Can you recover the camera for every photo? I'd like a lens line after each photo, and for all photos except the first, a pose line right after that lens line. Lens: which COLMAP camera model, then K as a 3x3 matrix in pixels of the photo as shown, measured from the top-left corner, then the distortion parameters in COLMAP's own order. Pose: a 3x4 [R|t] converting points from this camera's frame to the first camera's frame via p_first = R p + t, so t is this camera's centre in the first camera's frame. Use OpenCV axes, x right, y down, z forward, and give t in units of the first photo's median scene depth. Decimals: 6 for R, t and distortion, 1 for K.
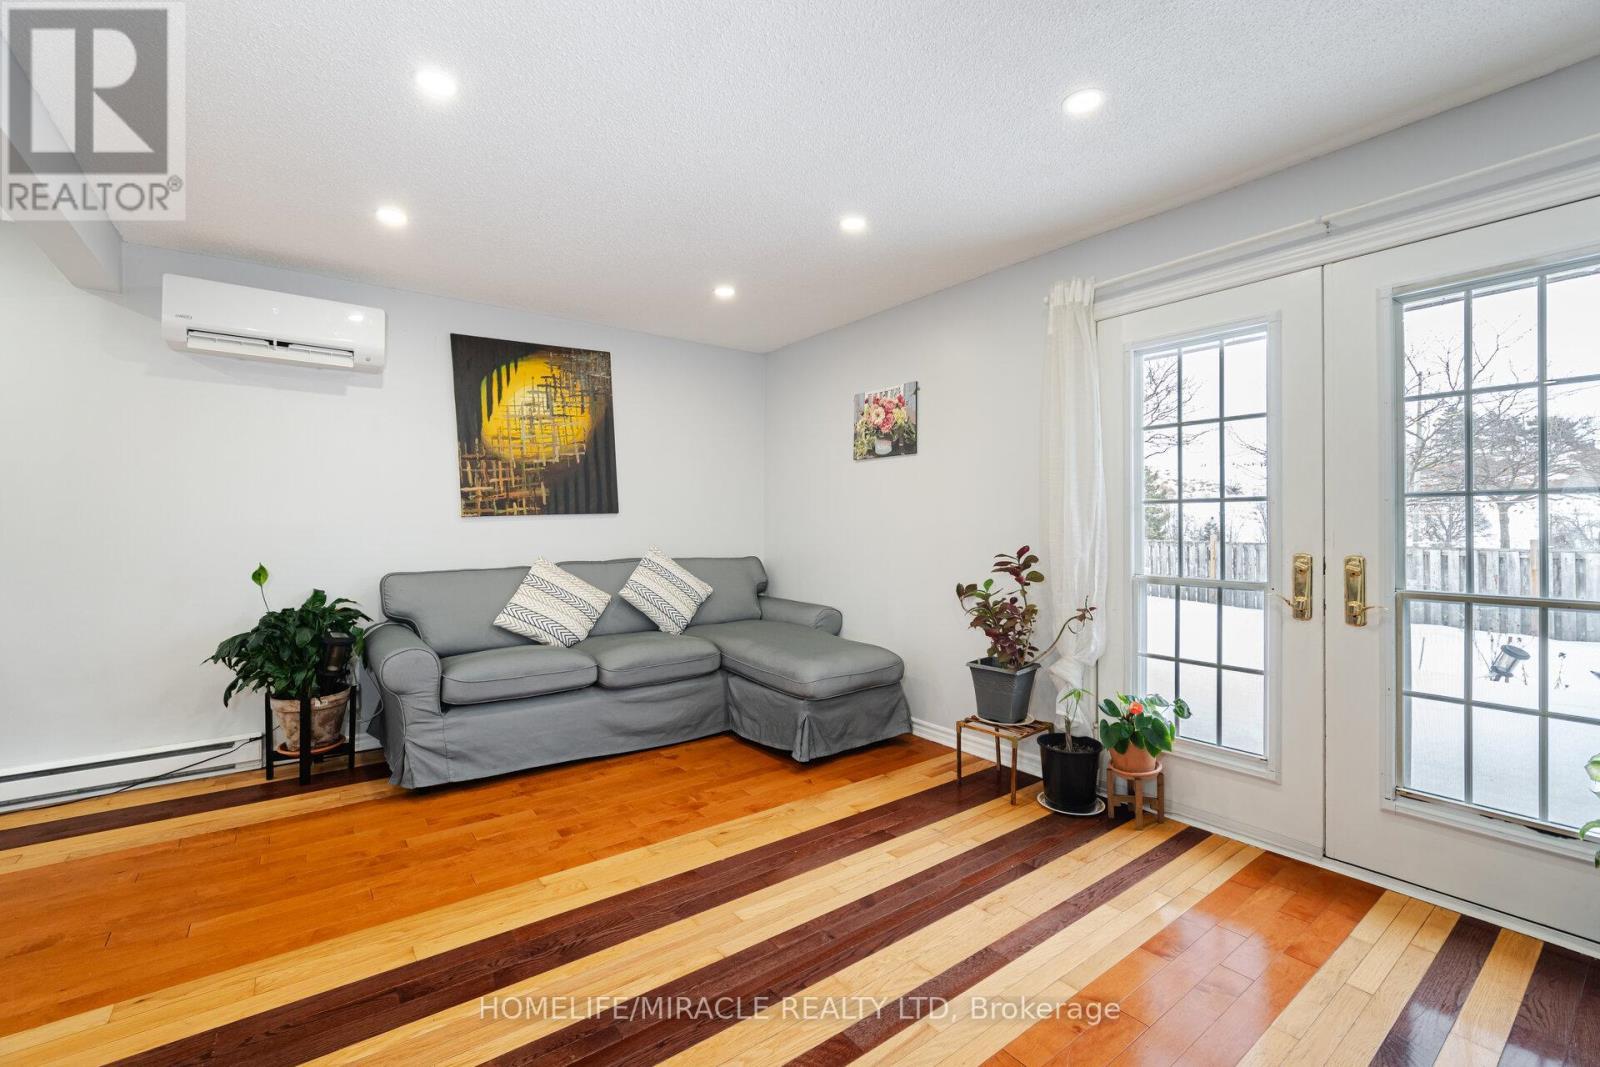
lens RADIAL K [[672.3, 0, 787.3], [0, 672.3, 524.6], [0, 0, 1]] dist [-0.003472, -0.000711]
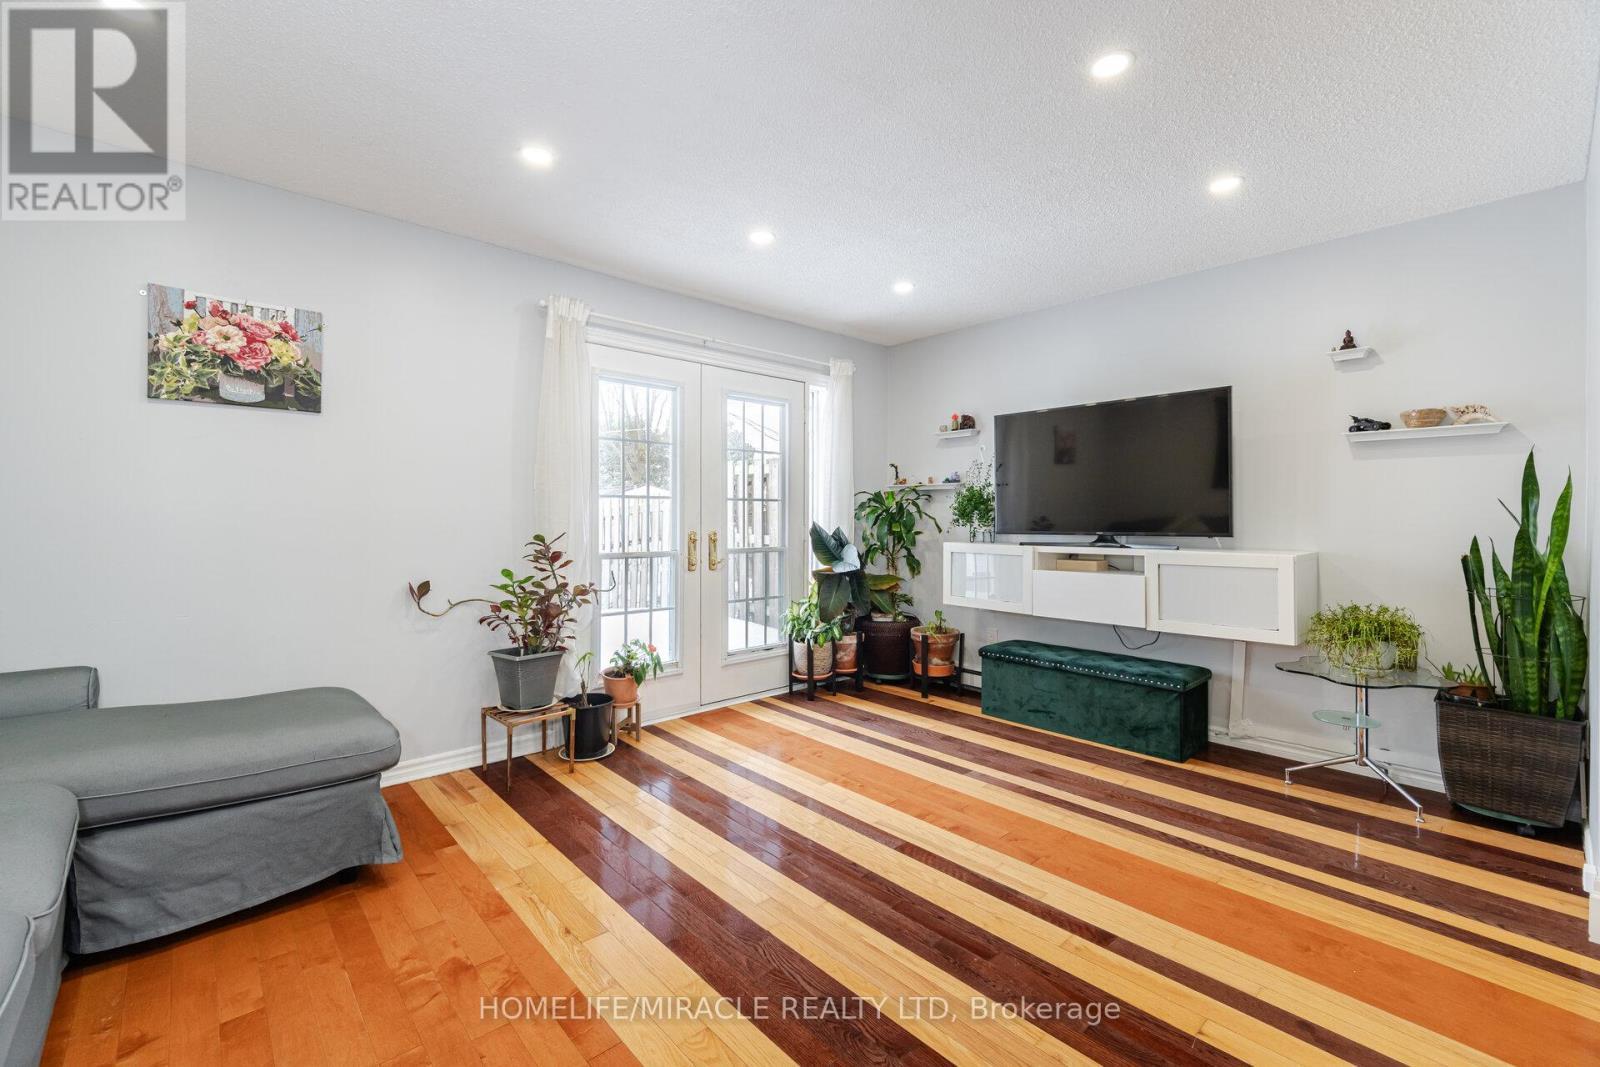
lens RADIAL K [[672.3, 0, 787.3], [0, 672.3, 524.6], [0, 0, 1]] dist [-0.003472, -0.000711]
pose [[-0.088537, -0.006656, 0.996051, -0.664969], [0.000796, 0.999977, 0.006753, 0.011224], [-0.996073, 0.001390, -0.088530, 0.656177]]
